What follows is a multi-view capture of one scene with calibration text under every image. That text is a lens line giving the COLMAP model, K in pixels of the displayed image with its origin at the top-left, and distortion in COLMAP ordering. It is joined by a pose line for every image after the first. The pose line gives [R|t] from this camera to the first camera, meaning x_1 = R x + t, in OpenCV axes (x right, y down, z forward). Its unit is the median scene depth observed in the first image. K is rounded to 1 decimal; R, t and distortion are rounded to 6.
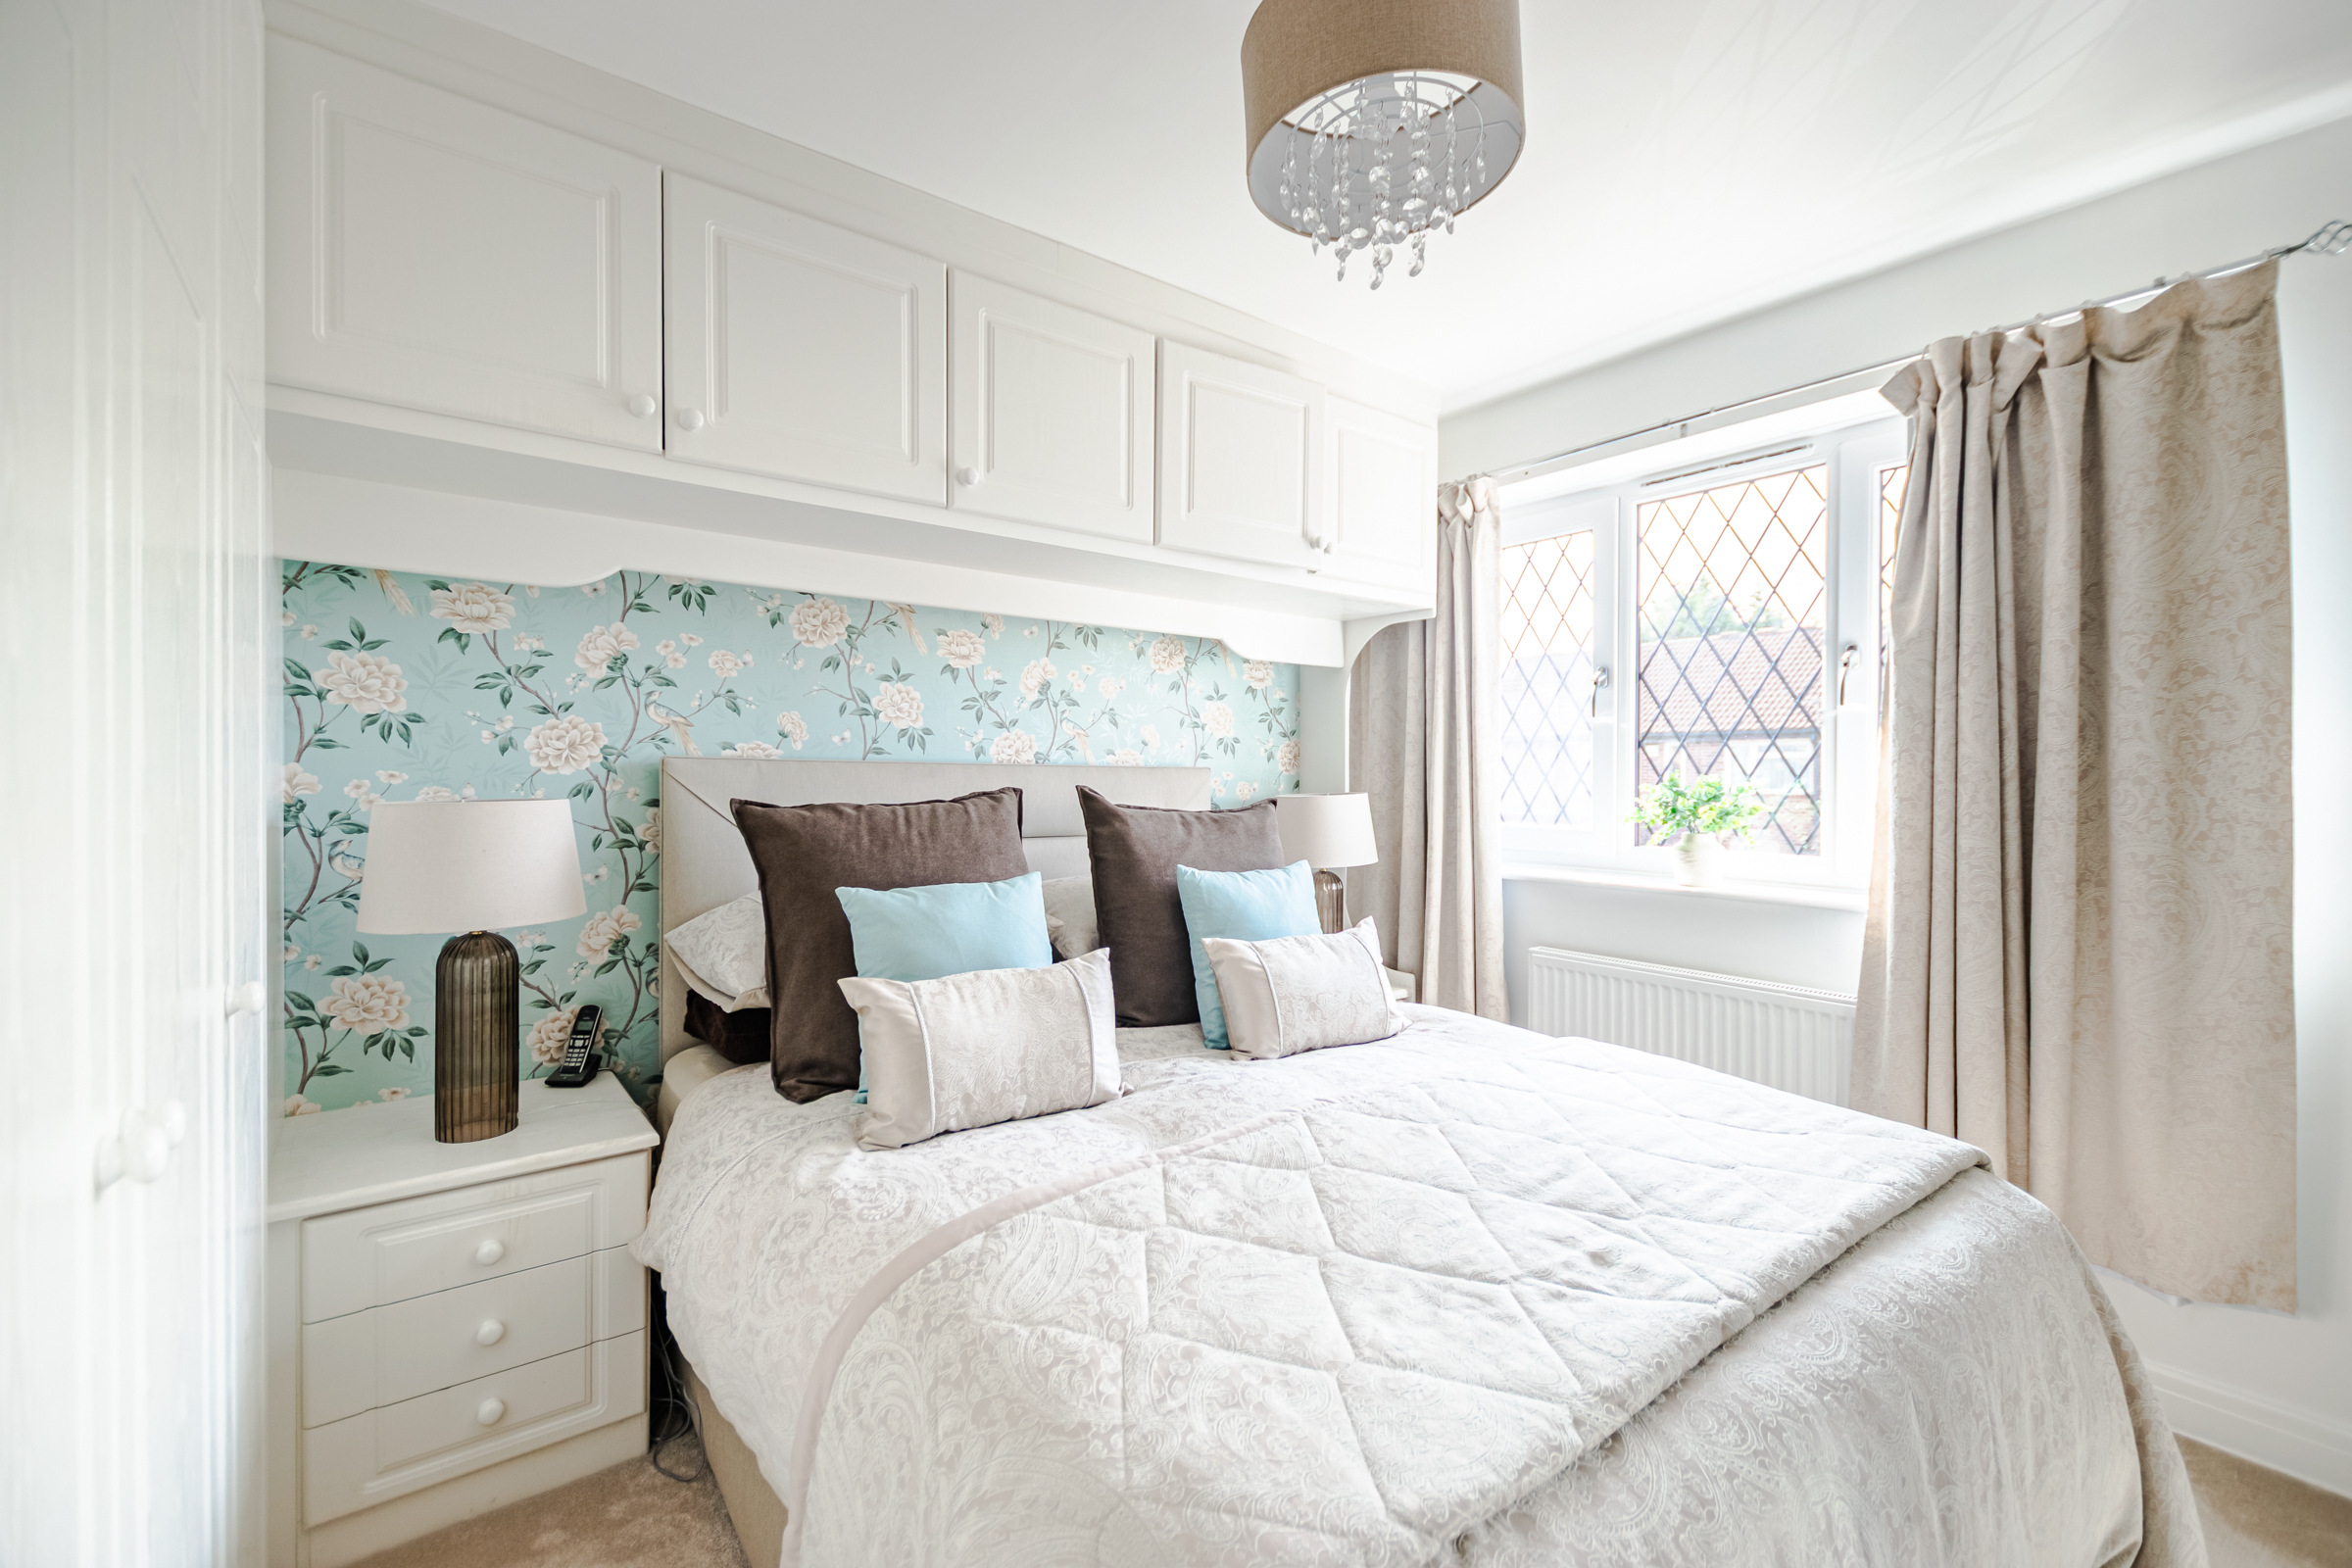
lens RADIAL K [[1019.1, 0, 1179.8], [0, 1019.1, 783.5], [0, 0, 1]] dist [-0.000213, -0.000221]
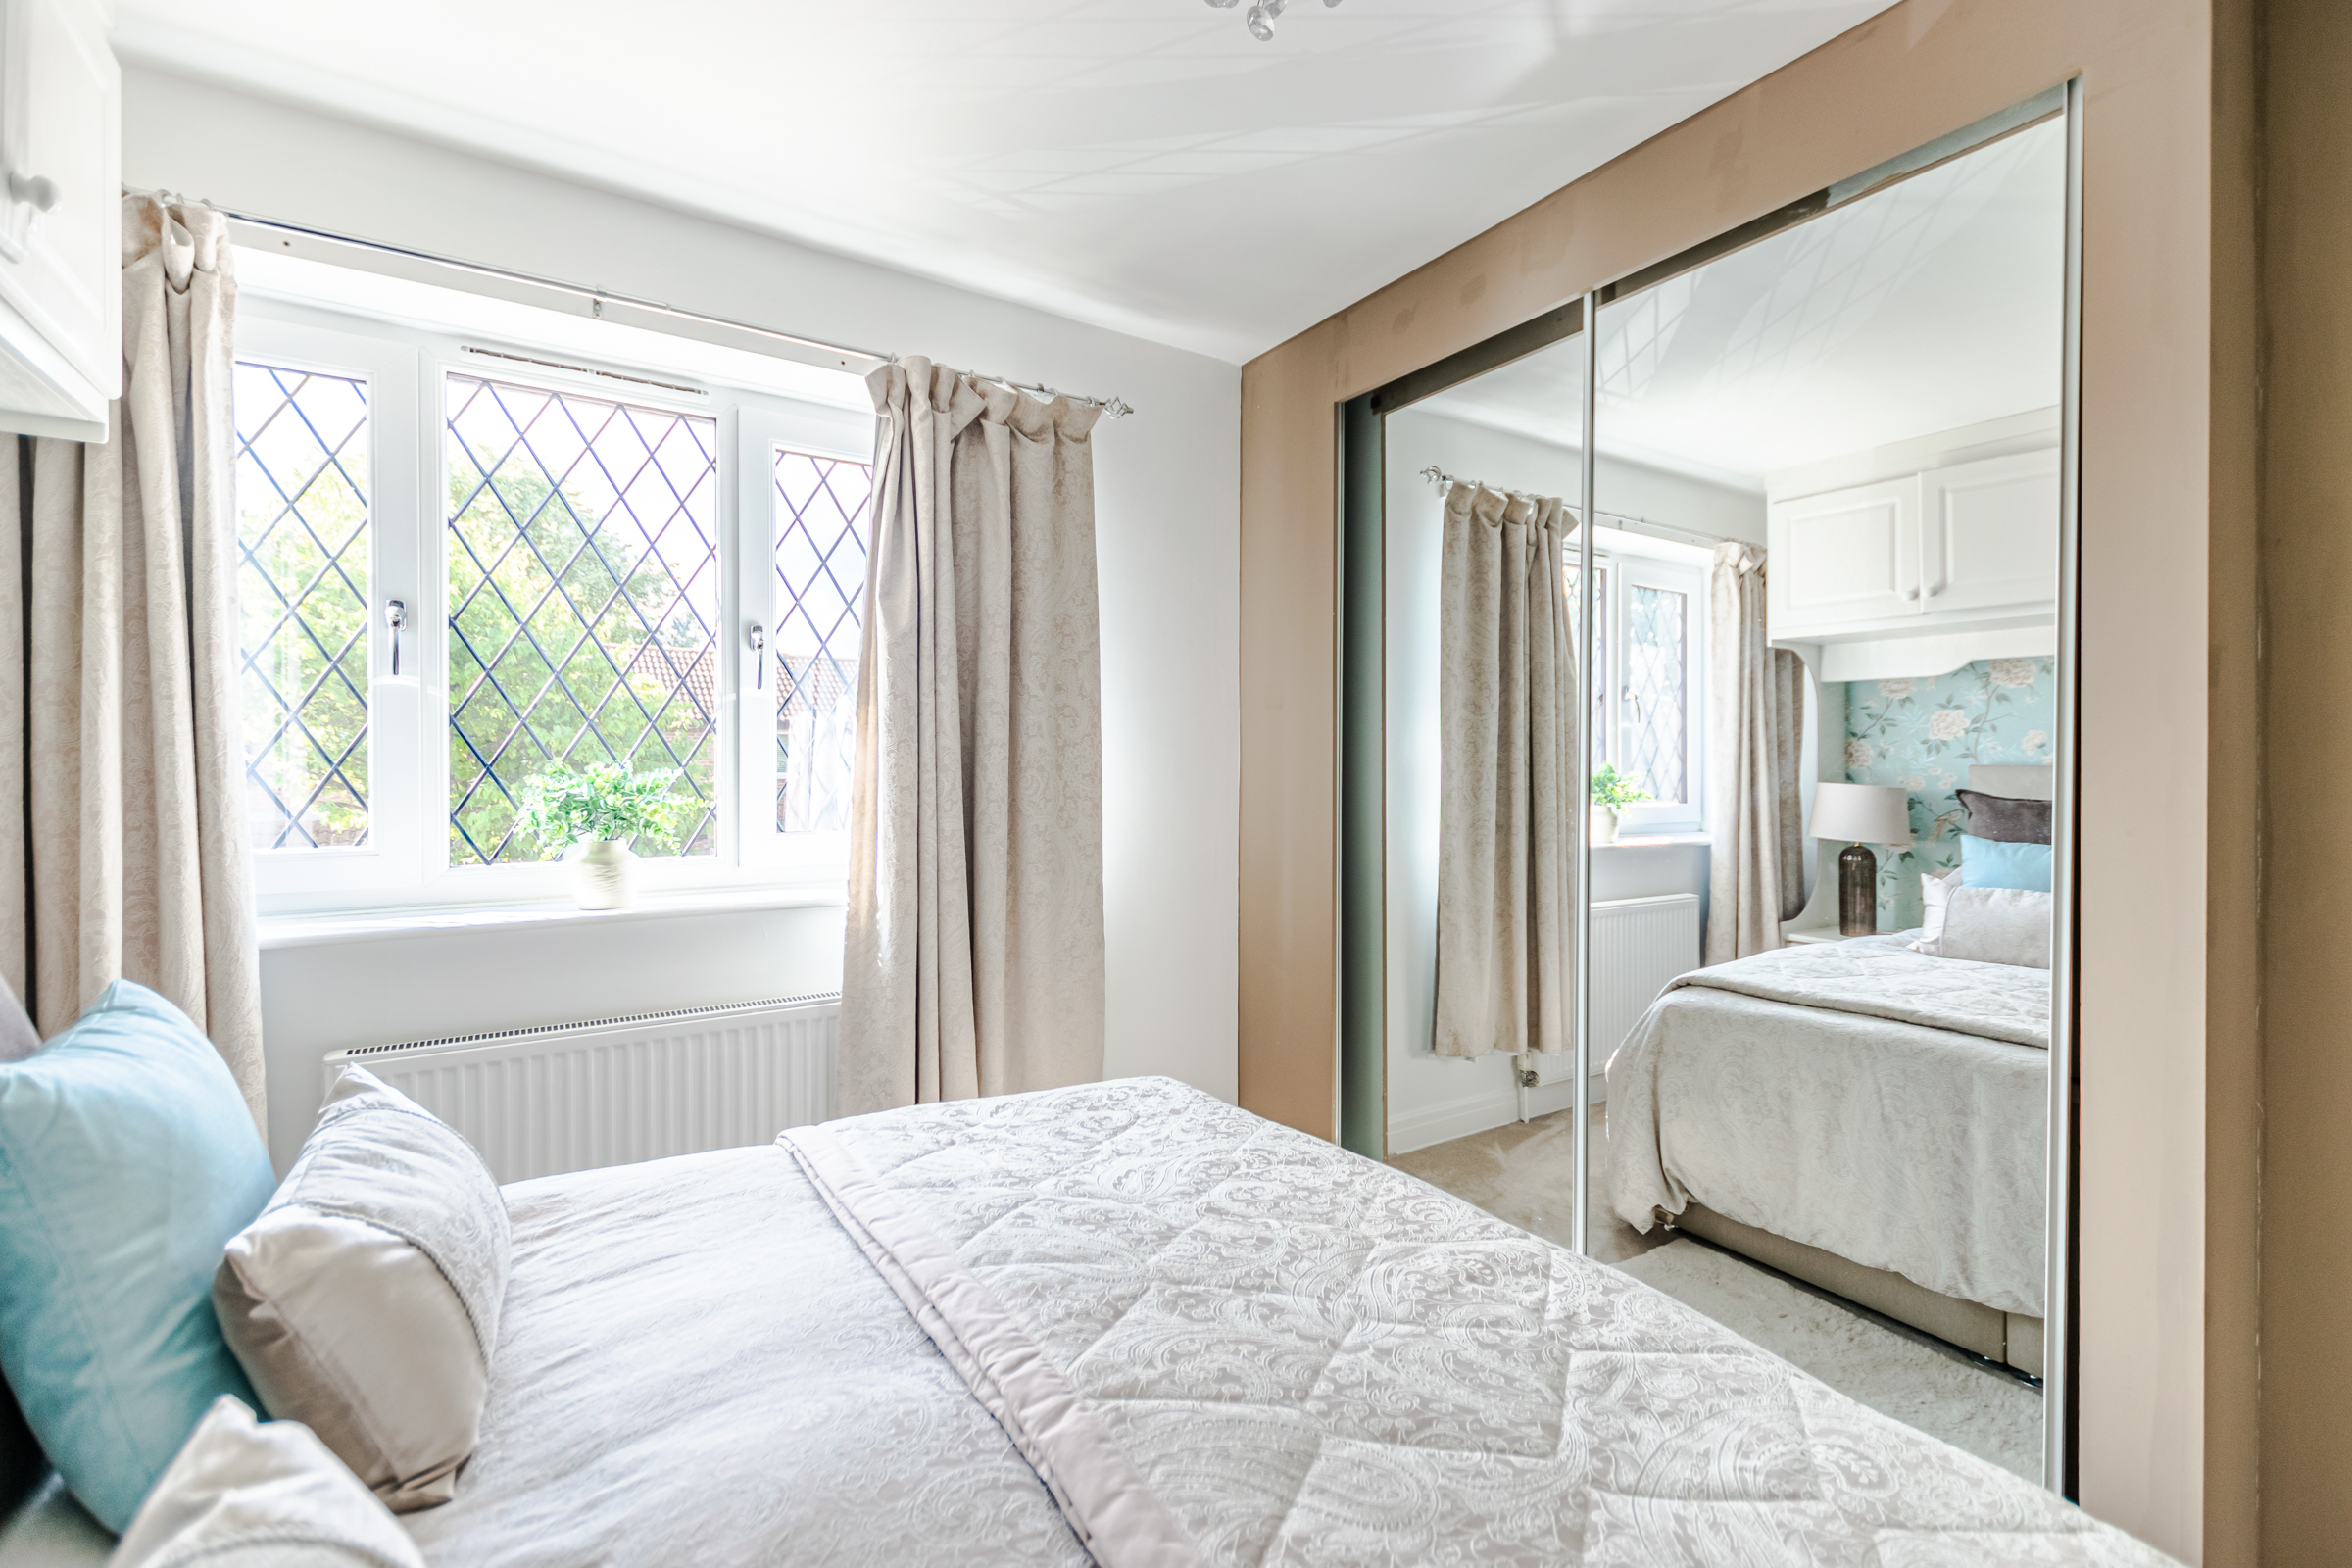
lens RADIAL K [[1019.1, 0, 1177.4], [0, 1019.1, 767.1], [0, 0, 1]] dist [-0.000213, -0.000221]
pose [[0.067955, -0.005623, 0.997673, -0.335906], [0.007827, 0.999956, 0.005102, -0.009796], [-0.997658, 0.007462, 0.067996, 0.739211]]
